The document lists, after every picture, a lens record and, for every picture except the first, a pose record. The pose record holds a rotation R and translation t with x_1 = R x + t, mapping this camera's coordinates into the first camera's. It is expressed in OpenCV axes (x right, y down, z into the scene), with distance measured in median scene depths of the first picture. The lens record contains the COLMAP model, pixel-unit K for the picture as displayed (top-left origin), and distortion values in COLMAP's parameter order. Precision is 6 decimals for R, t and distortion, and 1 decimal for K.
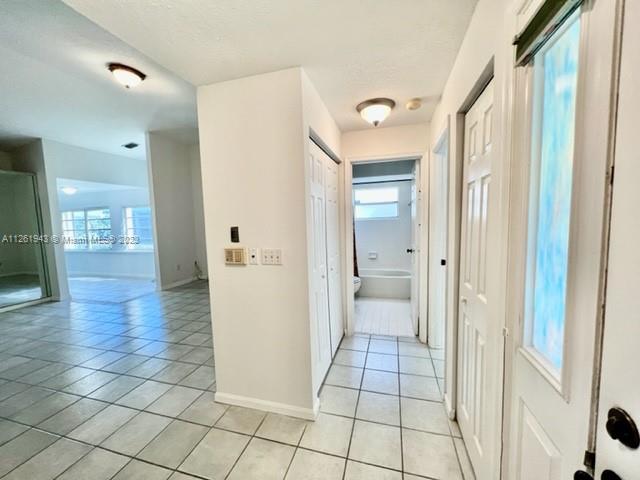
lens RADIAL K [[257.0, 0, 320.3], [0, 257.0, 241.3], [0, 0, 1]] dist [0.002113, -0.000111]
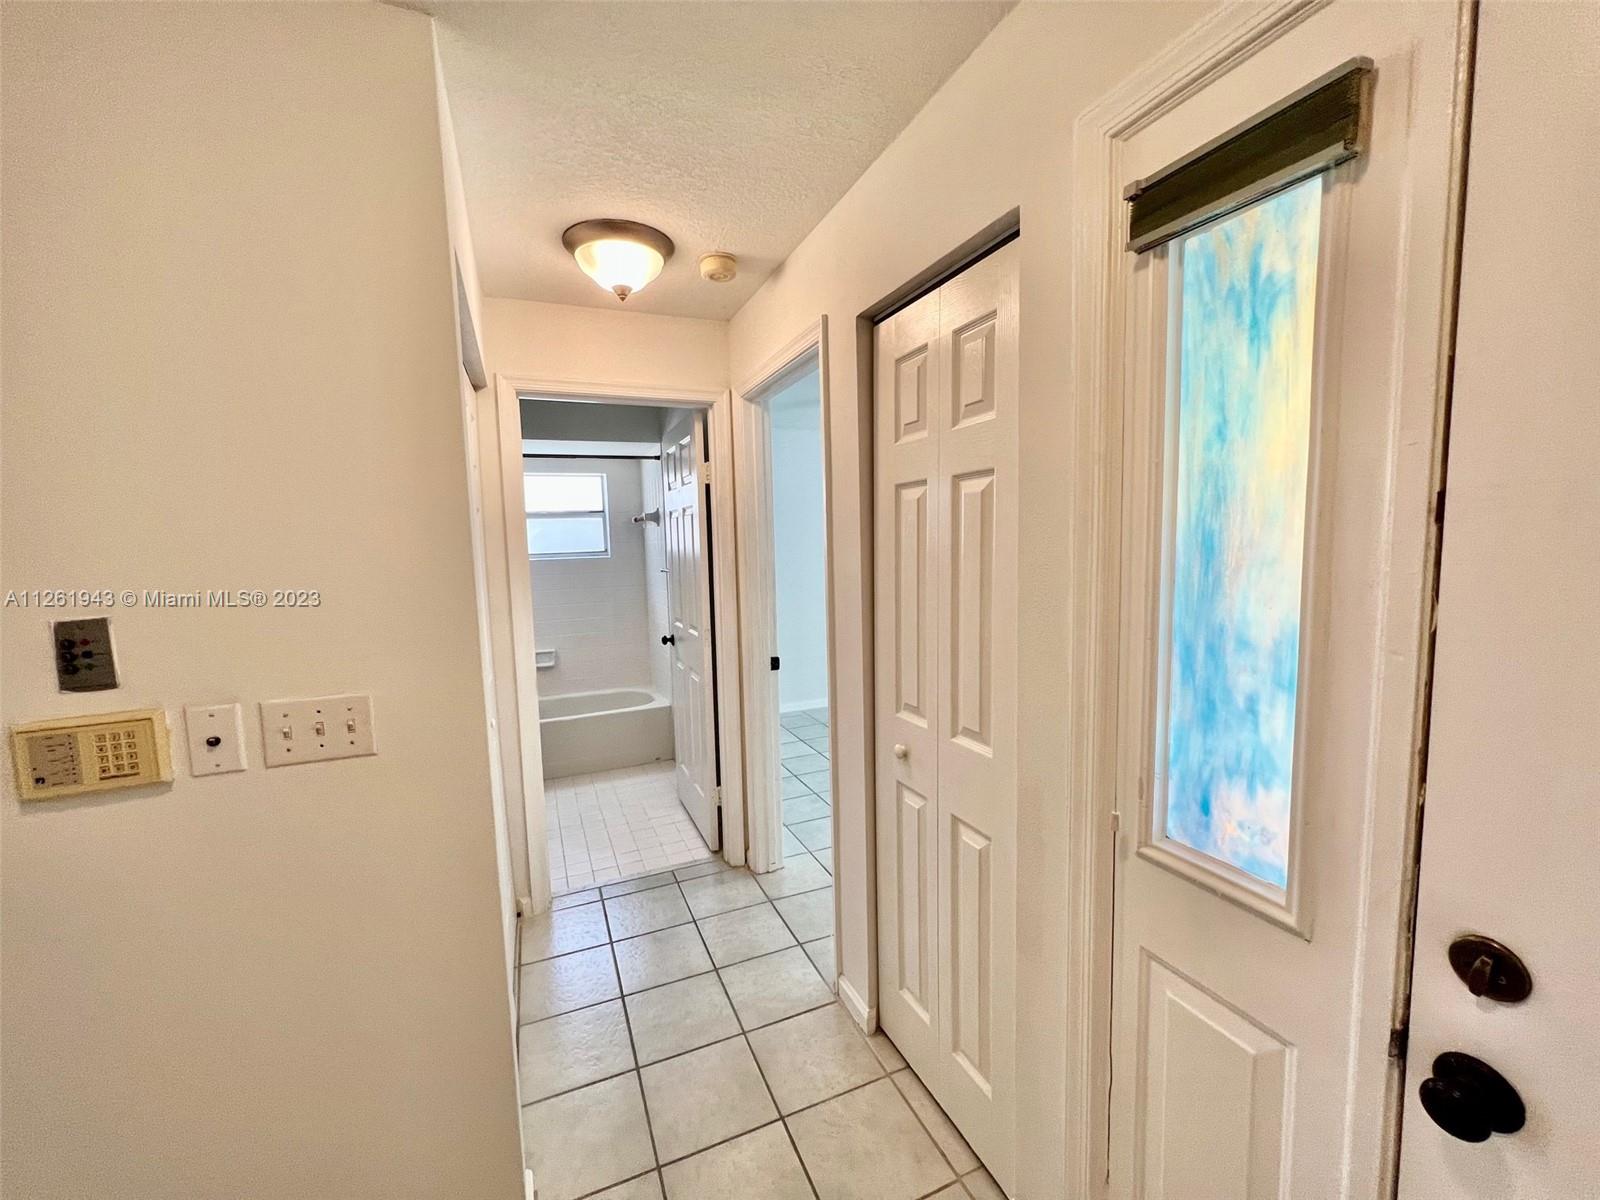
lens RADIAL K [[645.1, 0, 800.4], [0, 645.1, 603.2], [0, 0, 1]] dist [0.004081, 0.000075]
pose [[0.780568, -0.055826, 0.622573, -0.199582], [0.059801, 0.998105, 0.014523, -0.041605], [-0.622204, 0.025894, 0.782427, 0.205237]]
